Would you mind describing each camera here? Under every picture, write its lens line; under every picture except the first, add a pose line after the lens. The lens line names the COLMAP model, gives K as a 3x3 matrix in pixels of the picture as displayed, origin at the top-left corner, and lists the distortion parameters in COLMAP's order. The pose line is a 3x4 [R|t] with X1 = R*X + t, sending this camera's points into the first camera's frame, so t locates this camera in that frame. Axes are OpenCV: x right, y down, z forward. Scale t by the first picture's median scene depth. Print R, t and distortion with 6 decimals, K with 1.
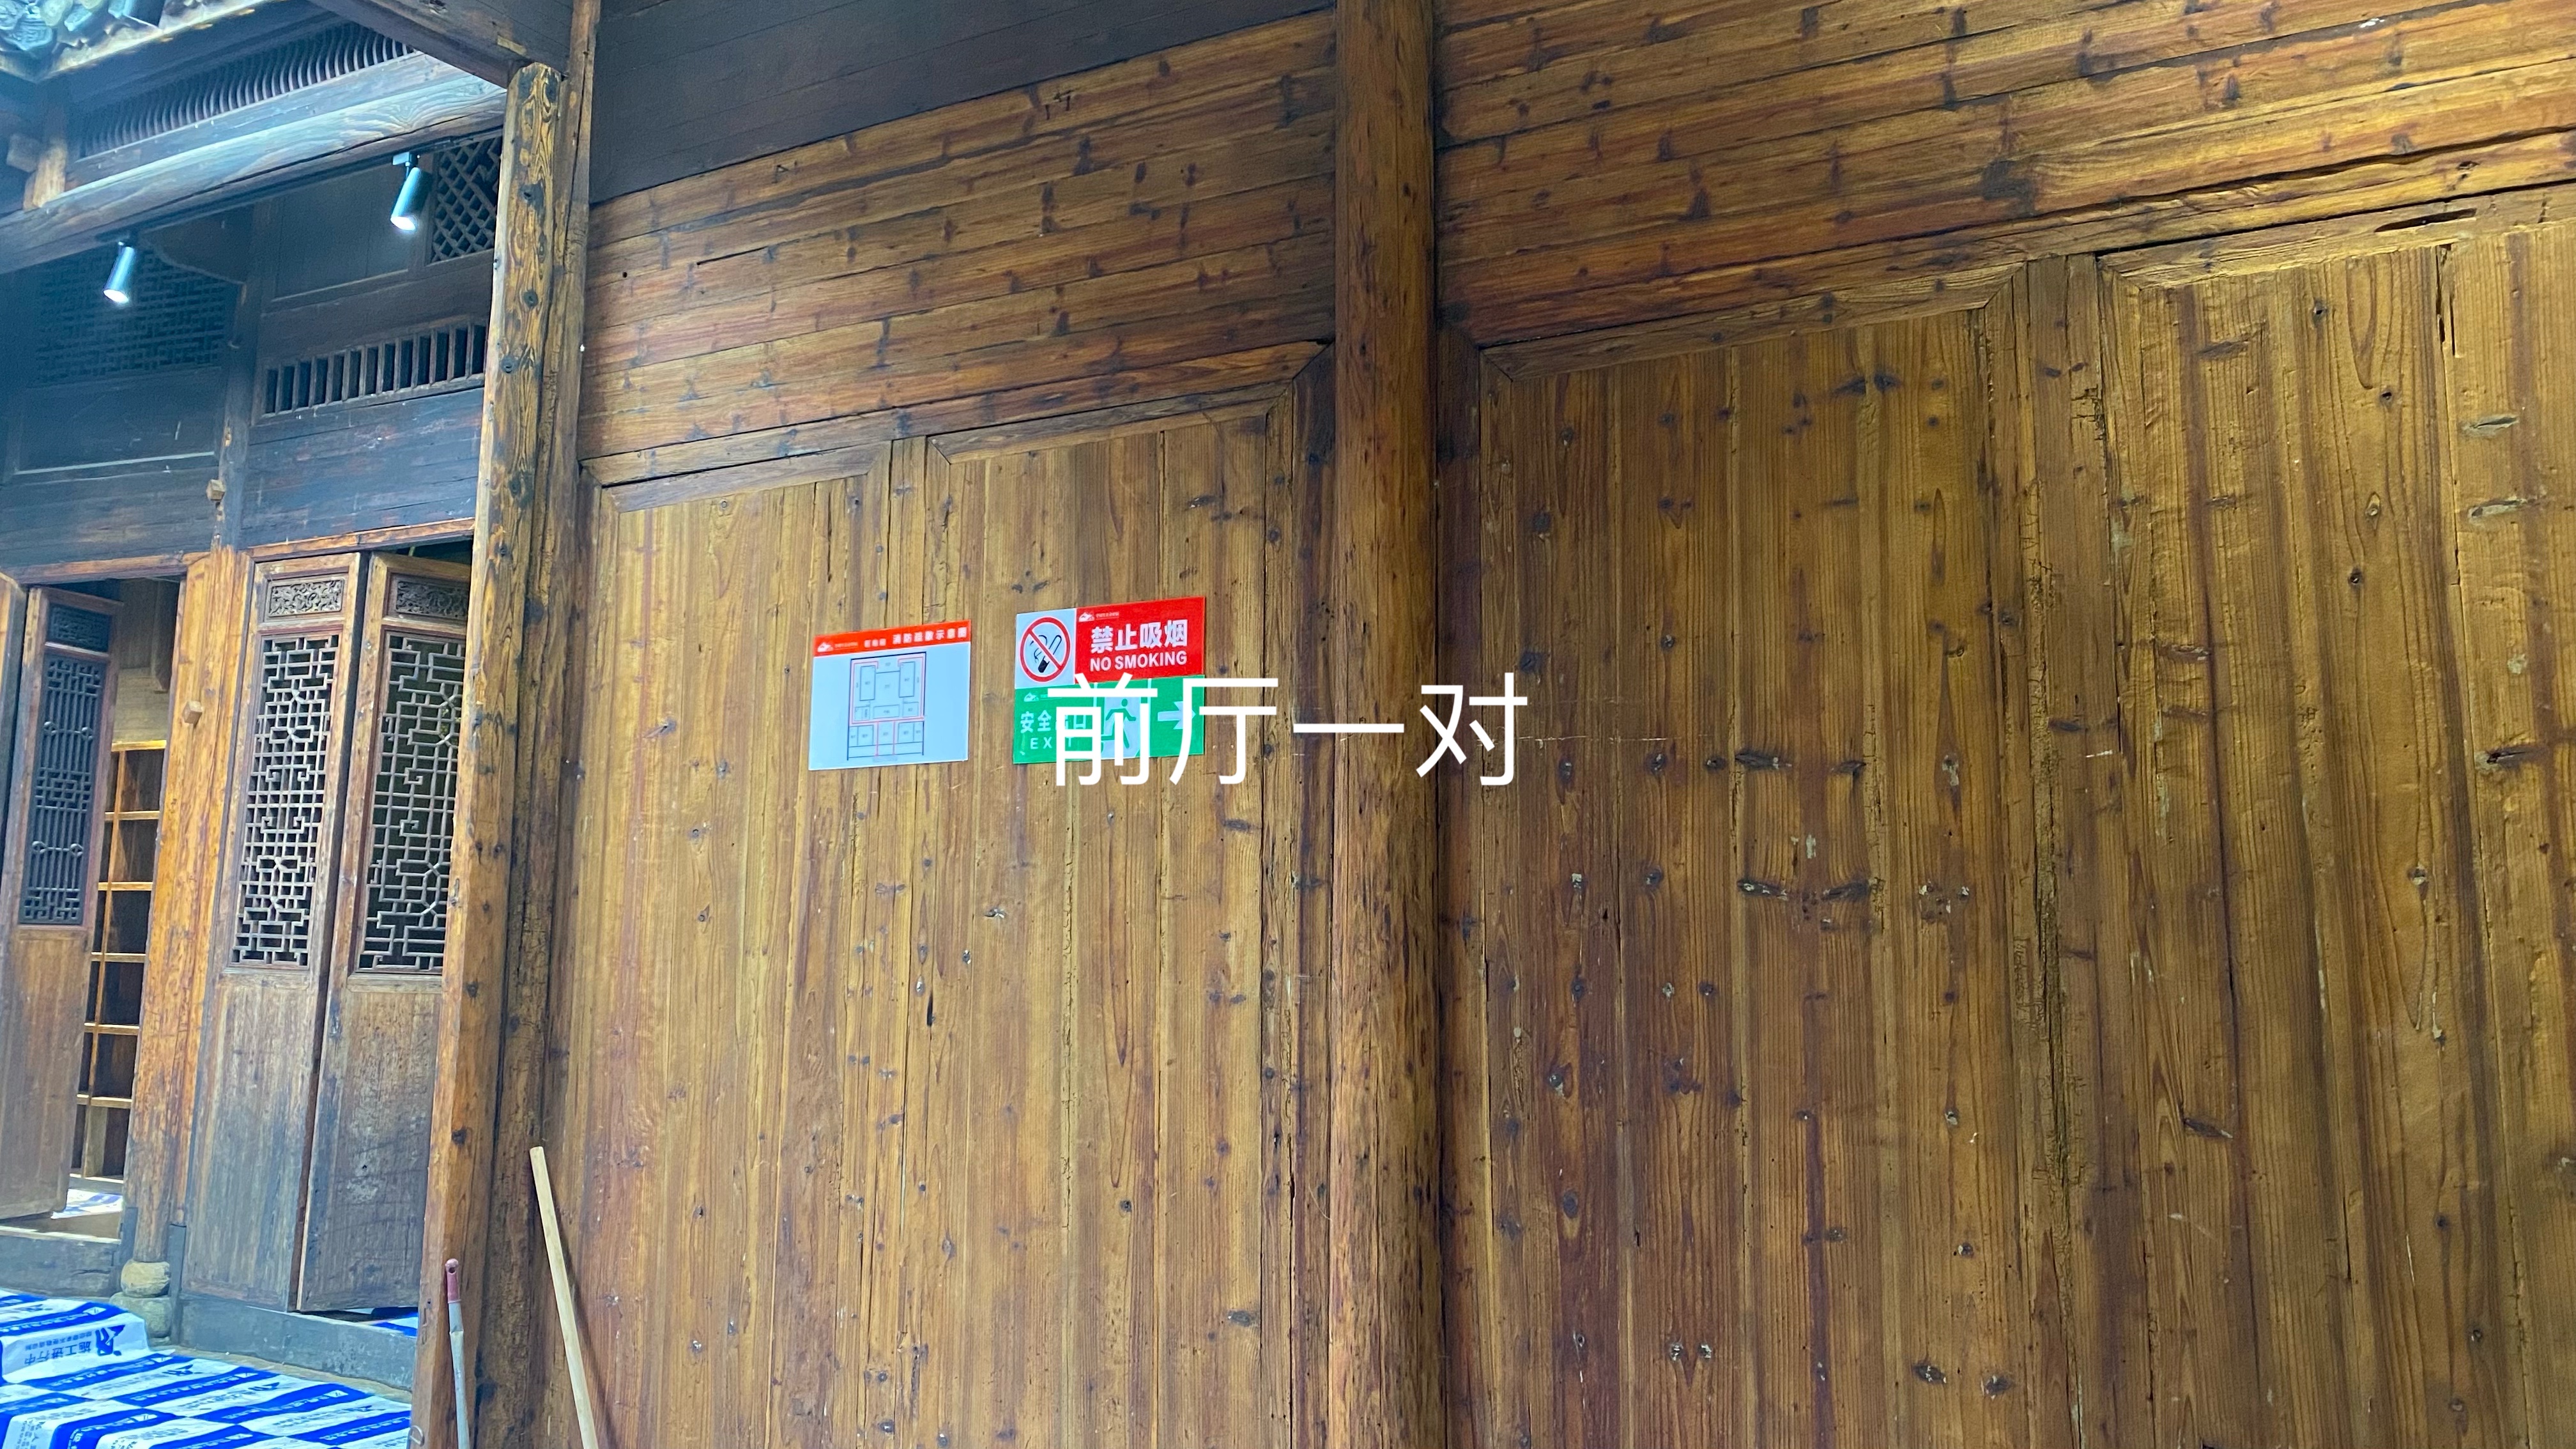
lens RADIAL K [[1898.1, 0, 1172.1], [0, 1898.1, 779.1], [0, 0, 1]] dist [-0.118154, 0.379457]
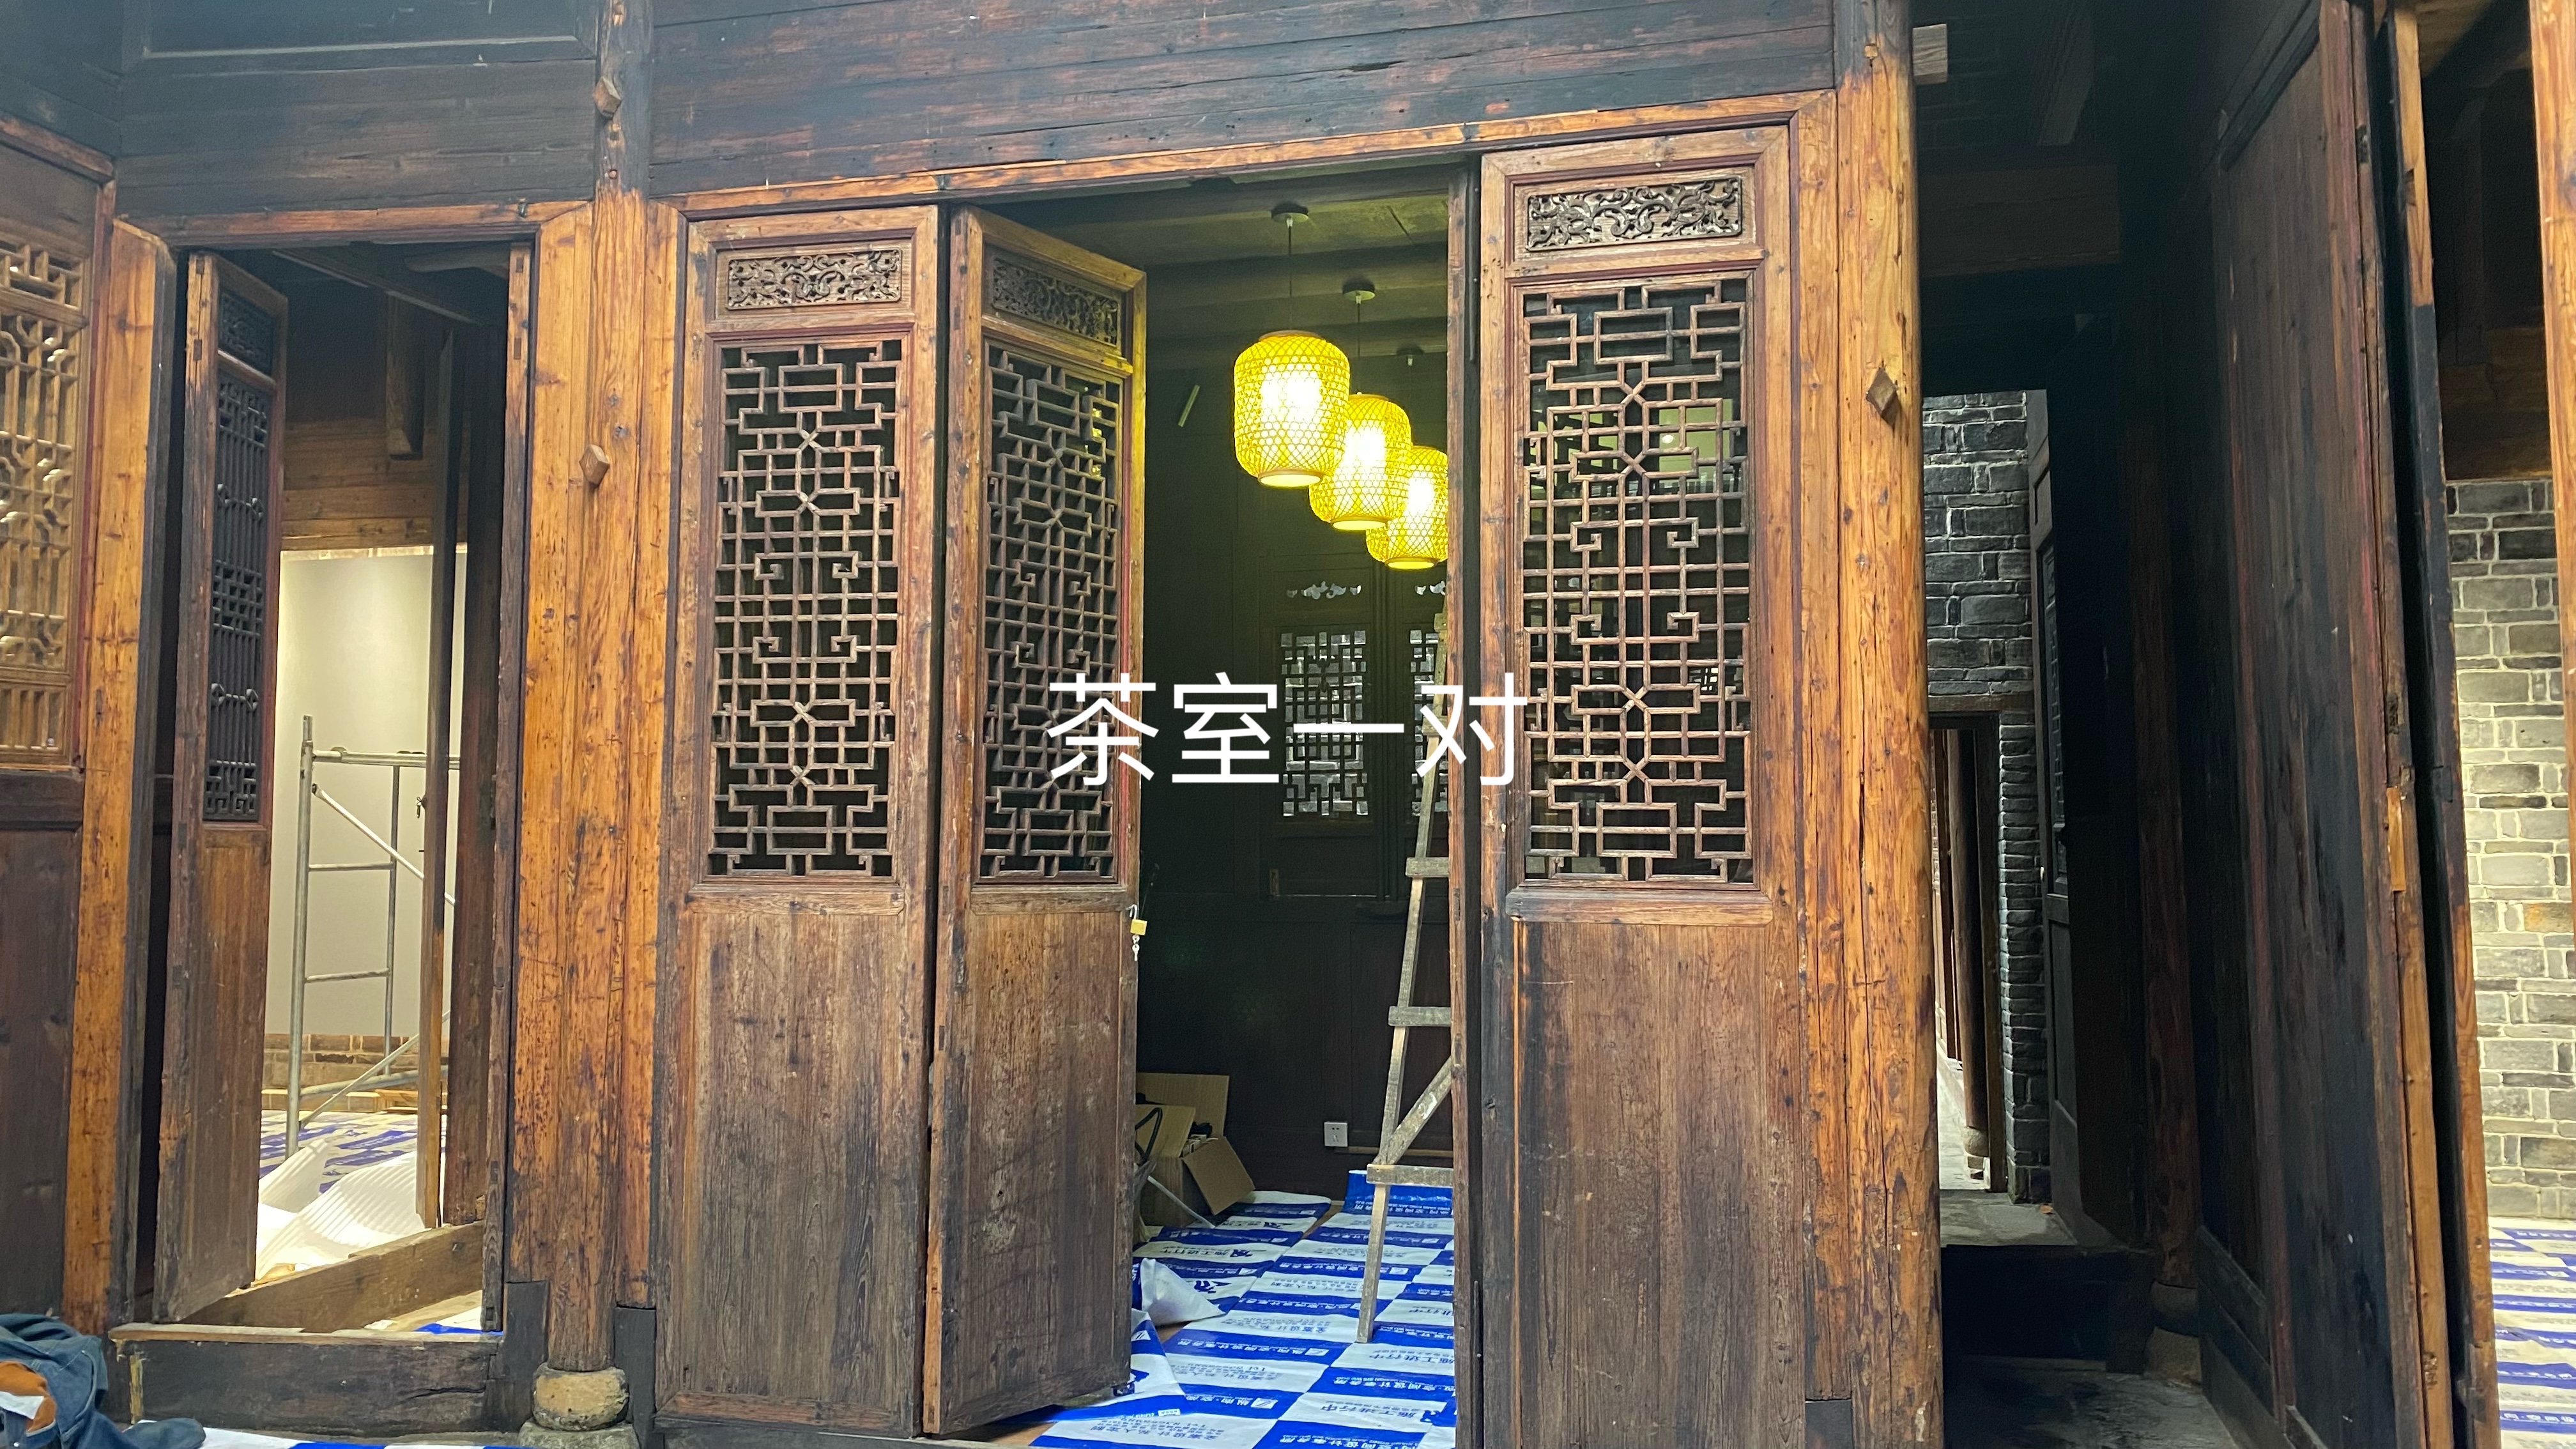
lens RADIAL K [[1864.0, 0, 1288.0], [0, 1864.0, 724.5], [0, 0, 1]] dist [0.135469, -0.146472]
pose [[0.960076, -0.013392, 0.279420, -0.492490], [0.001460, 0.999080, 0.042866, 0.022670], [-0.279737, -0.040747, 0.959212, 0.366292]]
